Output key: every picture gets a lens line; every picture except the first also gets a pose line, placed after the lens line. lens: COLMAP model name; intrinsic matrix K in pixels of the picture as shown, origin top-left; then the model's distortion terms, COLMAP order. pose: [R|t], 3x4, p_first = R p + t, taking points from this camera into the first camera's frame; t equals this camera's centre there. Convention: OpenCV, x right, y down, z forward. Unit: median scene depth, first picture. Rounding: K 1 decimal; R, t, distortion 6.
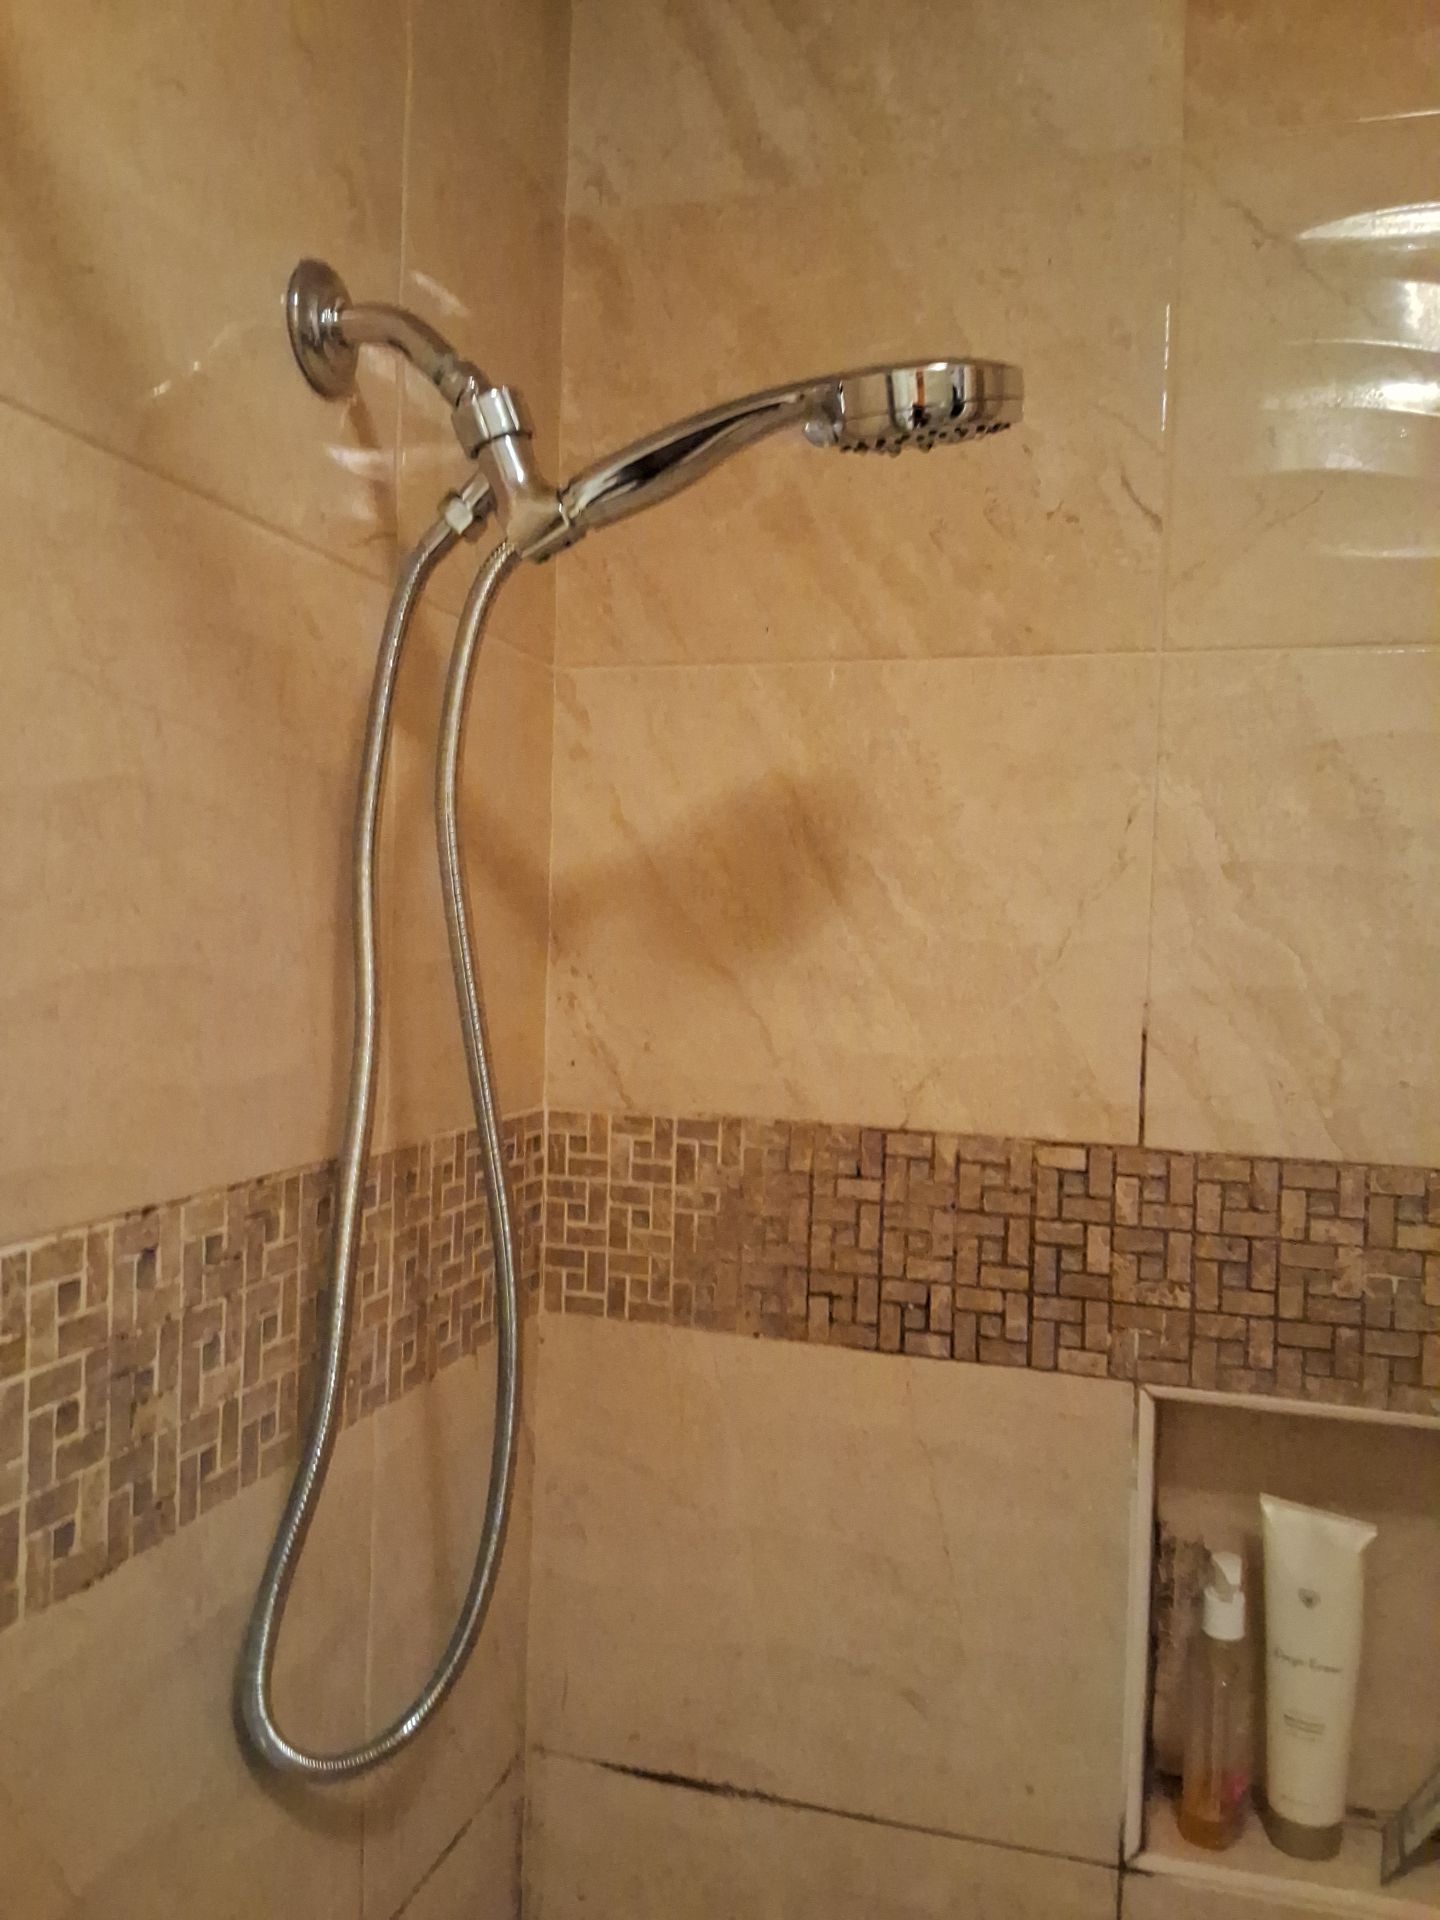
lens RADIAL K [[1492.5, 0, 720.0], [0, 1492.5, 960.0], [0, 0, 1]] dist [0.101999, -0.163288]
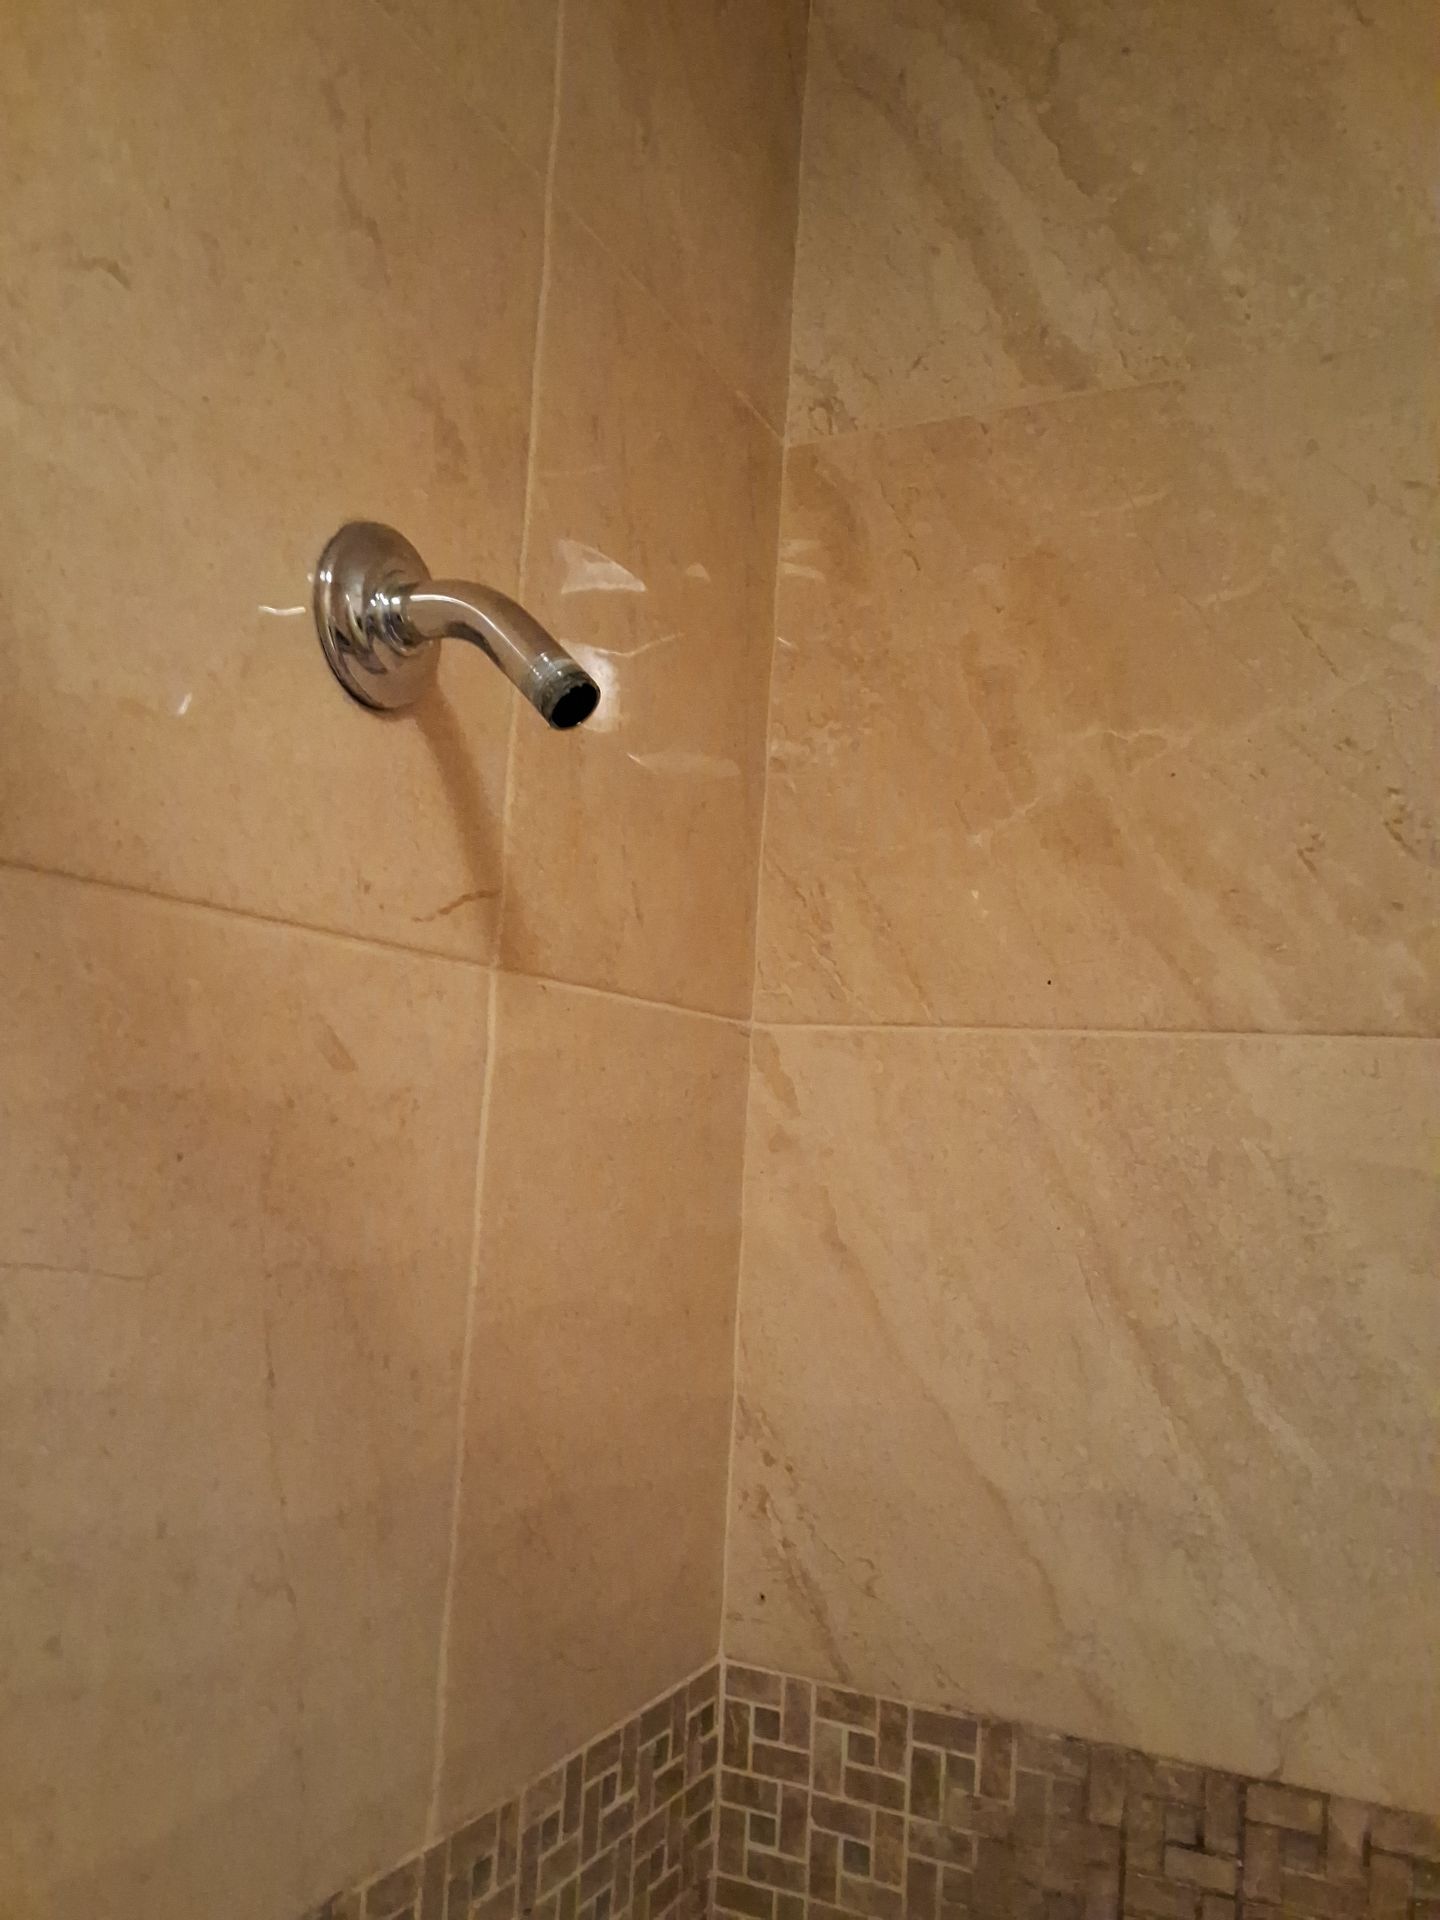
lens RADIAL K [[1492.5, 0, 720.0], [0, 1492.5, 960.0], [0, 0, 1]] dist [0.101999, -0.163288]
pose [[0.983267, 0.006641, -0.182047, 0.007275], [-0.031402, 0.990555, -0.133473, -0.133101], [0.179441, 0.136956, 0.974189, 0.289963]]
